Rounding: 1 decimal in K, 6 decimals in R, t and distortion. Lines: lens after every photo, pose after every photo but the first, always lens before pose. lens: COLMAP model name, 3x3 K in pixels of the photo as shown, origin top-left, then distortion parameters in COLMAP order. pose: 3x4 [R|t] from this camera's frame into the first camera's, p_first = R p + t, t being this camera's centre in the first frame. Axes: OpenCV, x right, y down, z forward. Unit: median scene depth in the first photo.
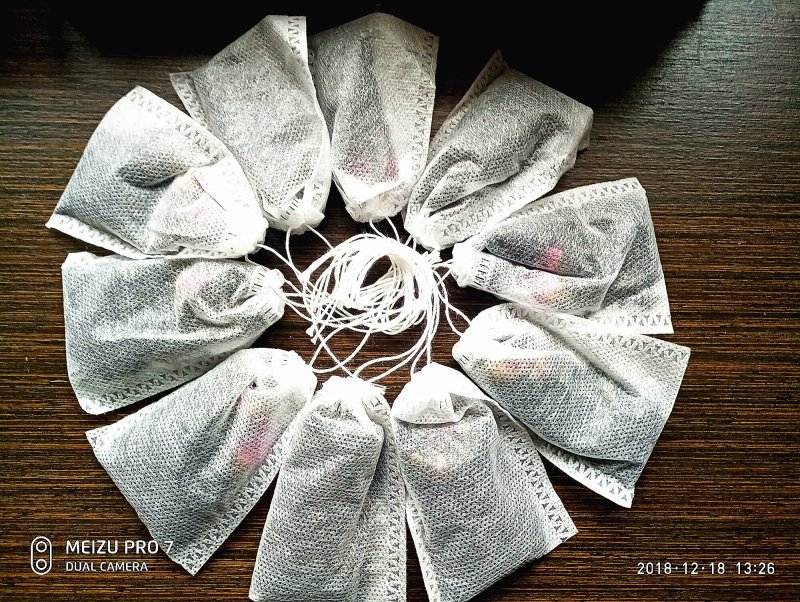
lens RADIAL K [[660.5, 0, 388.7], [0, 660.5, 302.1], [0, 0, 1]] dist [-0.005358, -0.051031]
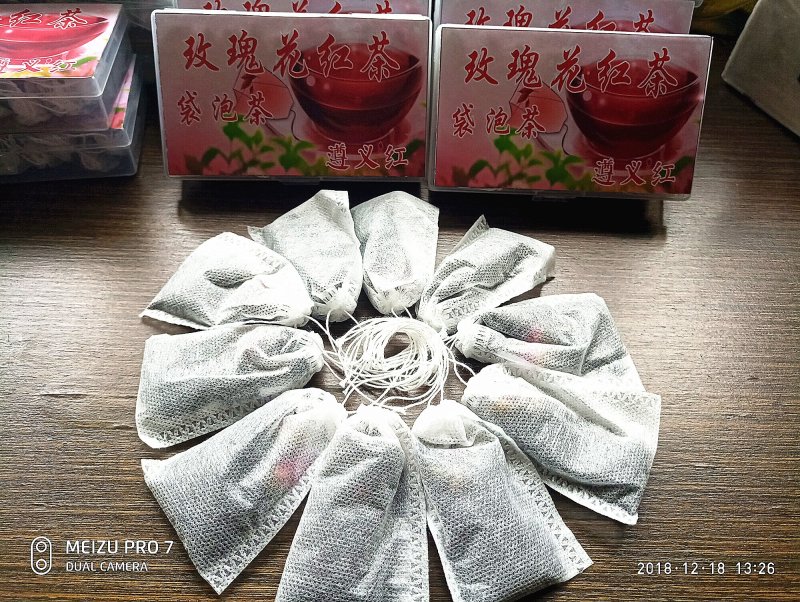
lens RADIAL K [[660.5, 0, 388.7], [0, 660.5, 302.1], [0, 0, 1]] dist [-0.005358, -0.051031]
pose [[0.999997, -0.001166, -0.001911, -0.032717], [-0.000065, 0.838003, -0.545665, 0.588176], [0.002238, 0.545664, 0.838001, -0.094869]]
